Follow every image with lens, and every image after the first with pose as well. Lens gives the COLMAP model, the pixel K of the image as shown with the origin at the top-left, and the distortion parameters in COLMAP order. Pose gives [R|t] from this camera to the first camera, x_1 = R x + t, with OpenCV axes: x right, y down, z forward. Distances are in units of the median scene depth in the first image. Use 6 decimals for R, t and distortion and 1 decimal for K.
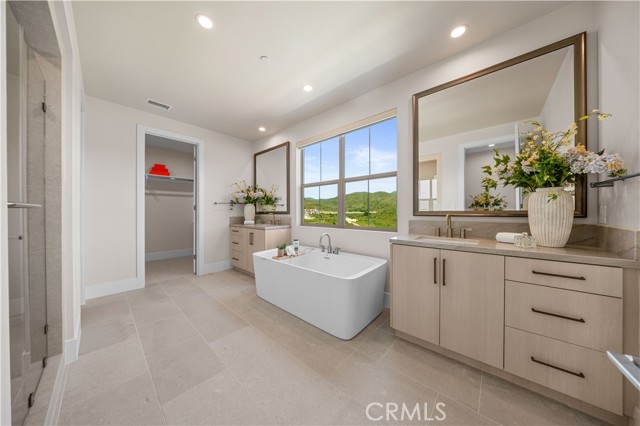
lens RADIAL K [[197.2, 0, 319.4], [0, 197.2, 213.3], [0, 0, 1]] dist [-0.000558, -0.000127]
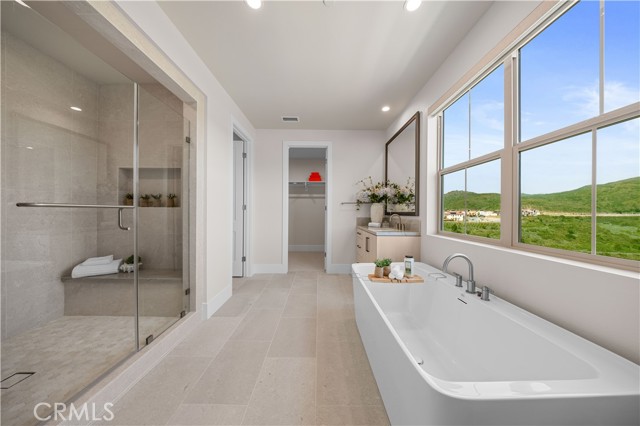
lens RADIAL K [[197.2, 0, 320.0], [0, 197.2, 213.4], [0, 0, 1]] dist [-0.000558, -0.000127]
pose [[0.670316, 0.010931, -0.741995, 0.132373], [-0.011331, 0.999926, 0.004494, -0.004204], [0.741989, 0.005395, 0.670390, 0.276354]]
